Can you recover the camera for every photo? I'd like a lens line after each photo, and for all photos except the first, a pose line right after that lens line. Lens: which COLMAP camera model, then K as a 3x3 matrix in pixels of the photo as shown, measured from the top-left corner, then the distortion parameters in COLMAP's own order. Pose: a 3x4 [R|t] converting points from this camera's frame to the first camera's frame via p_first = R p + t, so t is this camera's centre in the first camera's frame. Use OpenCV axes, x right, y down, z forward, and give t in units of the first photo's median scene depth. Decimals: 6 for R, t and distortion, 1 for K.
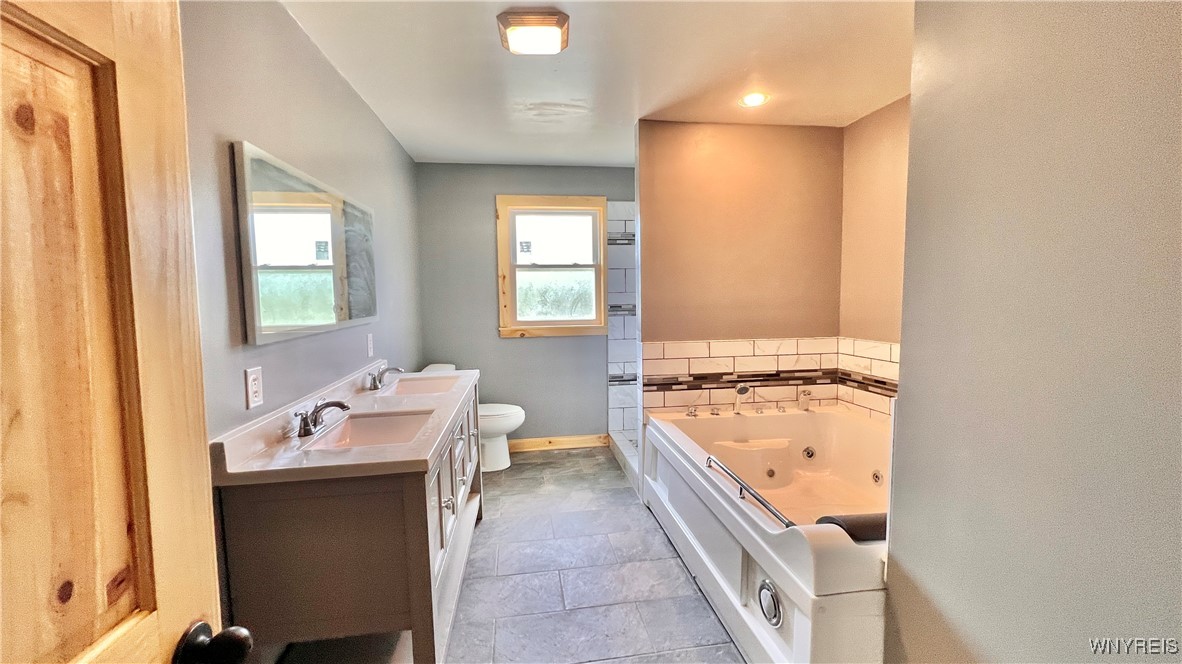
lens RADIAL K [[477.8, 0, 590.4], [0, 477.8, 328.7], [0, 0, 1]] dist [-0.007124, -0.000398]
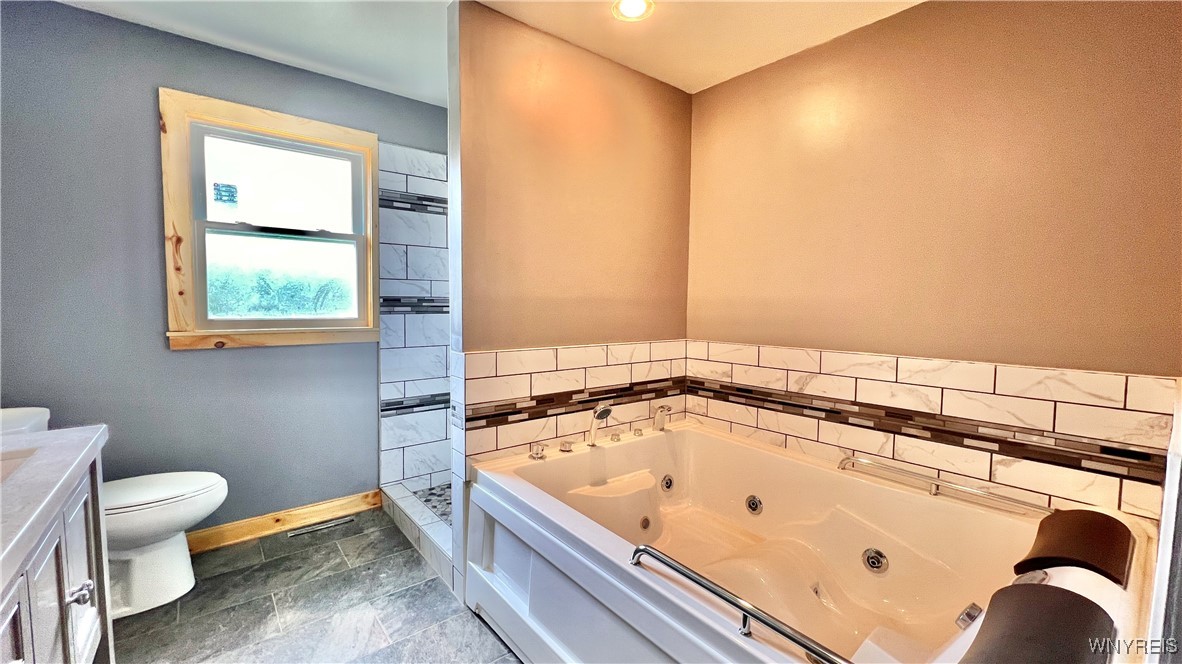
lens RADIAL K [[477.8, 0, 593.4], [0, 477.8, 330.0], [0, 0, 1]] dist [-0.007124, -0.000398]
pose [[0.859404, -0.004859, 0.511273, -0.055125], [0.010074, 0.999922, -0.007431, 0.005213], [-0.511197, 0.011537, 0.859386, 0.317357]]
